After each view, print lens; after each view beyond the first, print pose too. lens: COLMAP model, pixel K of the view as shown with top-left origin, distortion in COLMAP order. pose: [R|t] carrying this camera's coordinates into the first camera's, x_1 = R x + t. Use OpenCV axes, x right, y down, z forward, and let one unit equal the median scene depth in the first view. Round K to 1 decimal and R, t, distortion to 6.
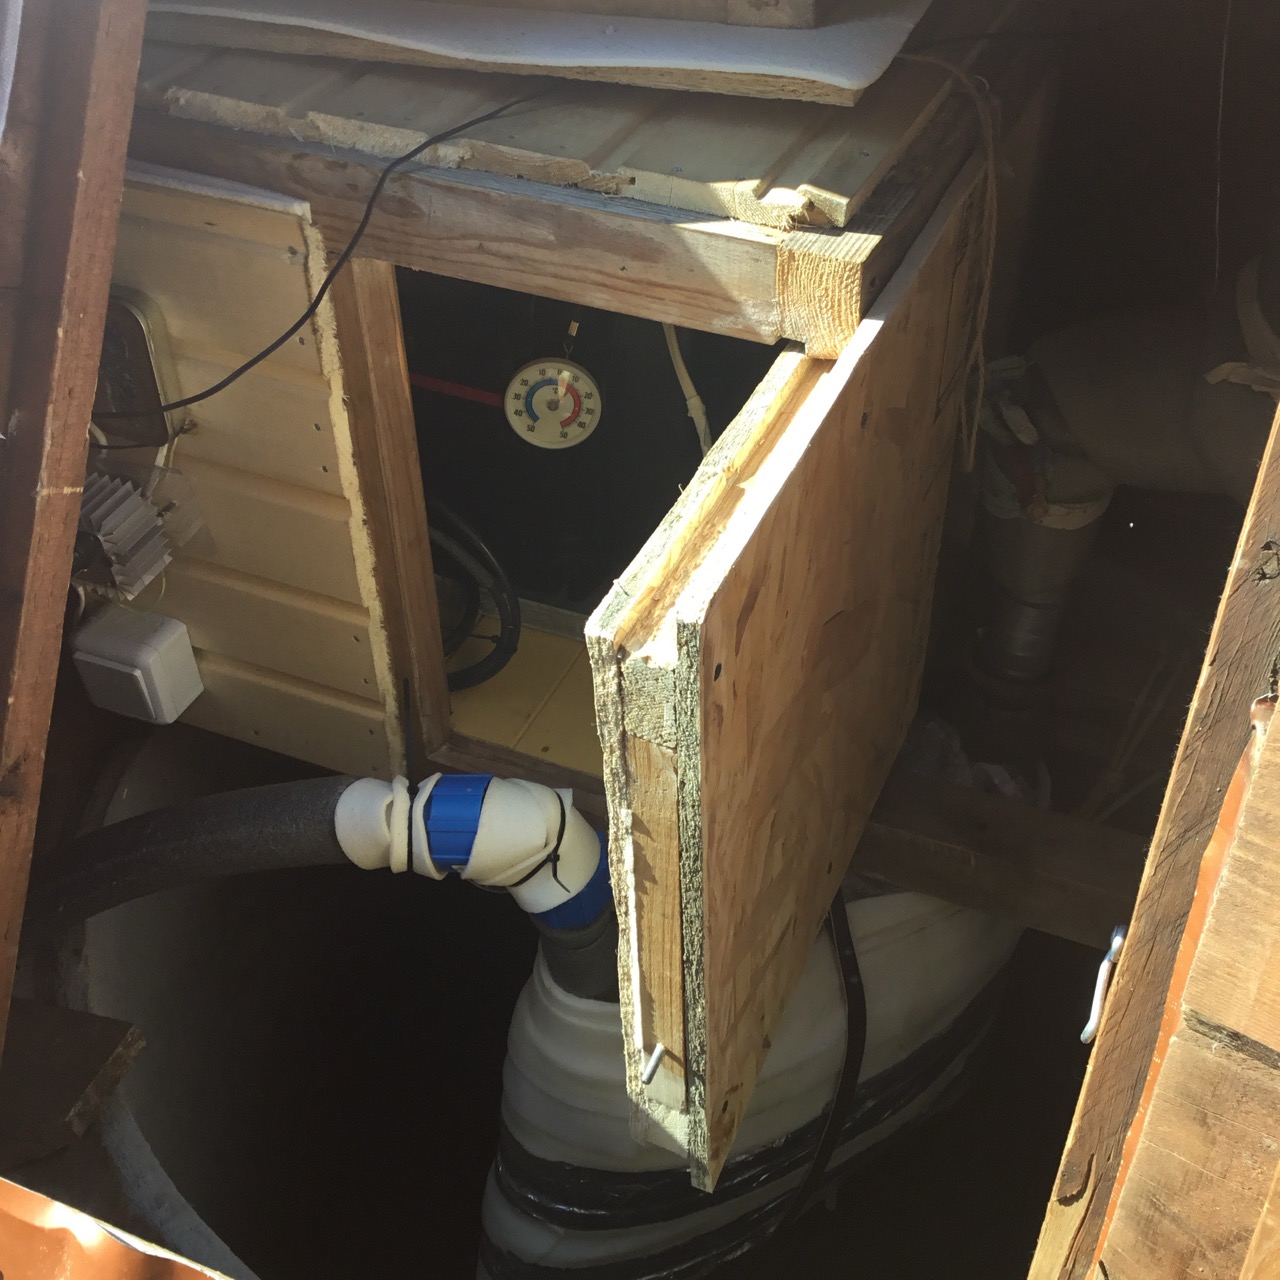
lens RADIAL K [[1517.8, 0, 653.5], [0, 1517.8, 637.4], [0, 0, 1]] dist [0.138139, -0.270788]
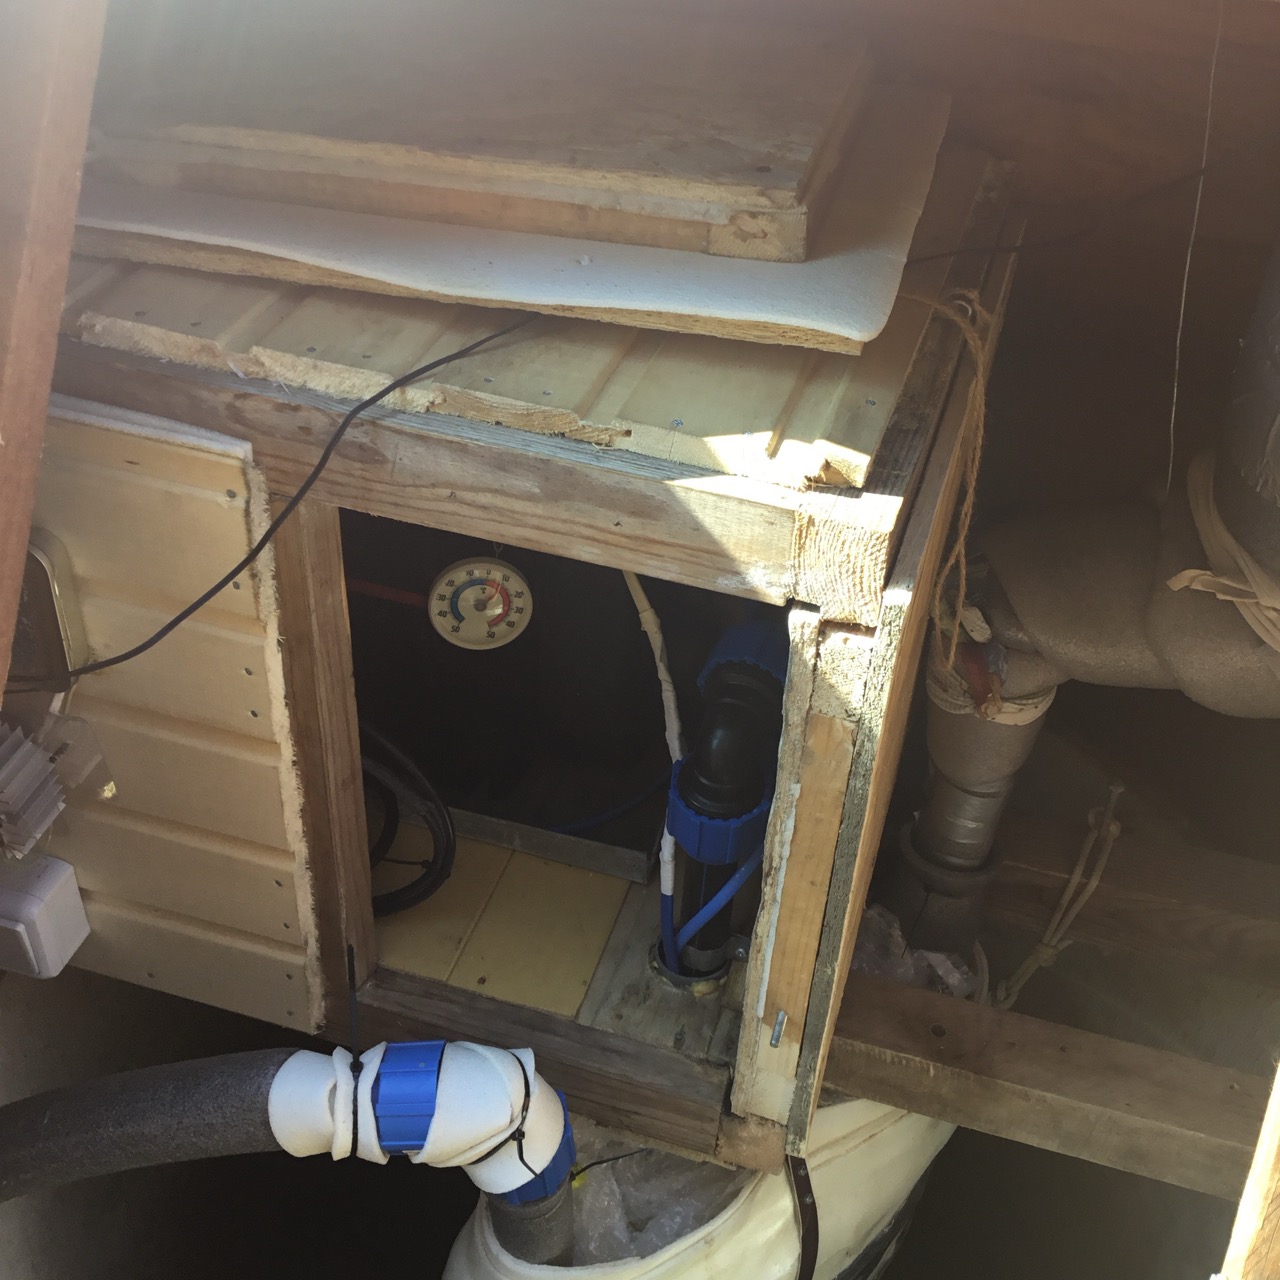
lens RADIAL K [[1510.5, 0, 644.8], [0, 1510.5, 624.8], [0, 0, 1]] dist [0.094540, -0.025328]
pose [[0.991504, -0.025386, 0.127576, -0.111740], [0.030406, 0.998832, -0.037562, -0.135755], [-0.126473, 0.041122, 0.991117, 0.094723]]
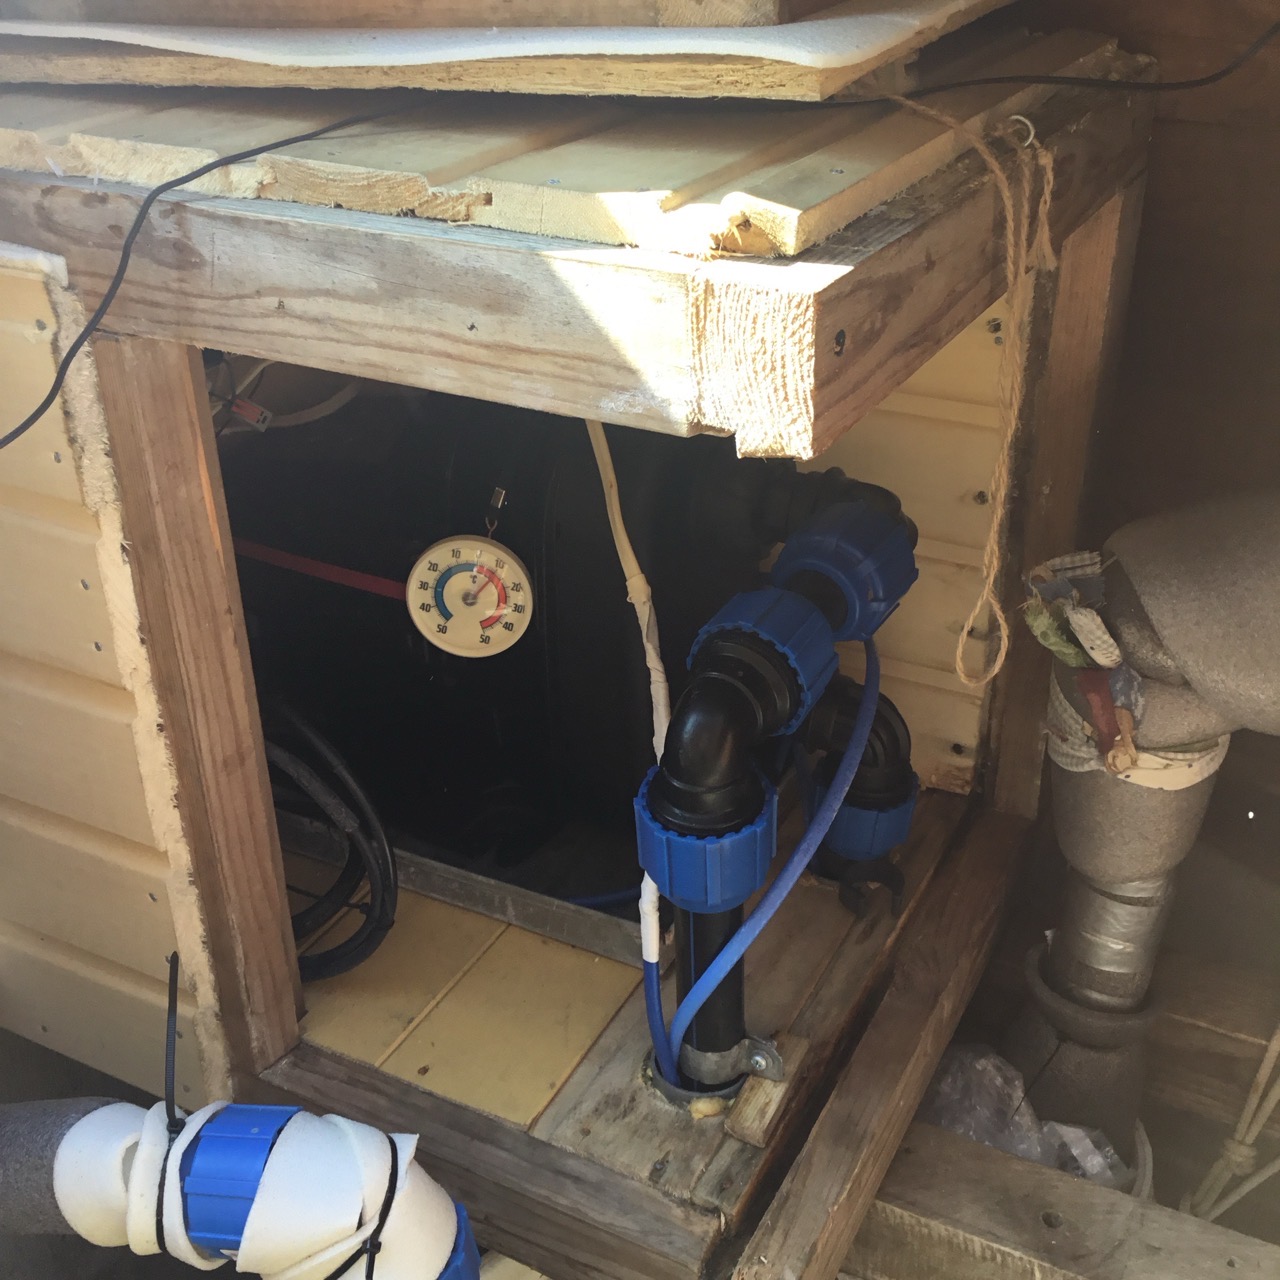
lens RADIAL K [[1517.8, 0, 653.5], [0, 1517.8, 637.4], [0, 0, 1]] dist [0.138139, -0.270788]
pose [[0.997386, 0.032800, -0.064392, 0.098491], [-0.045147, 0.978585, -0.200833, 0.019584], [0.056426, 0.203216, 0.977507, 0.352902]]
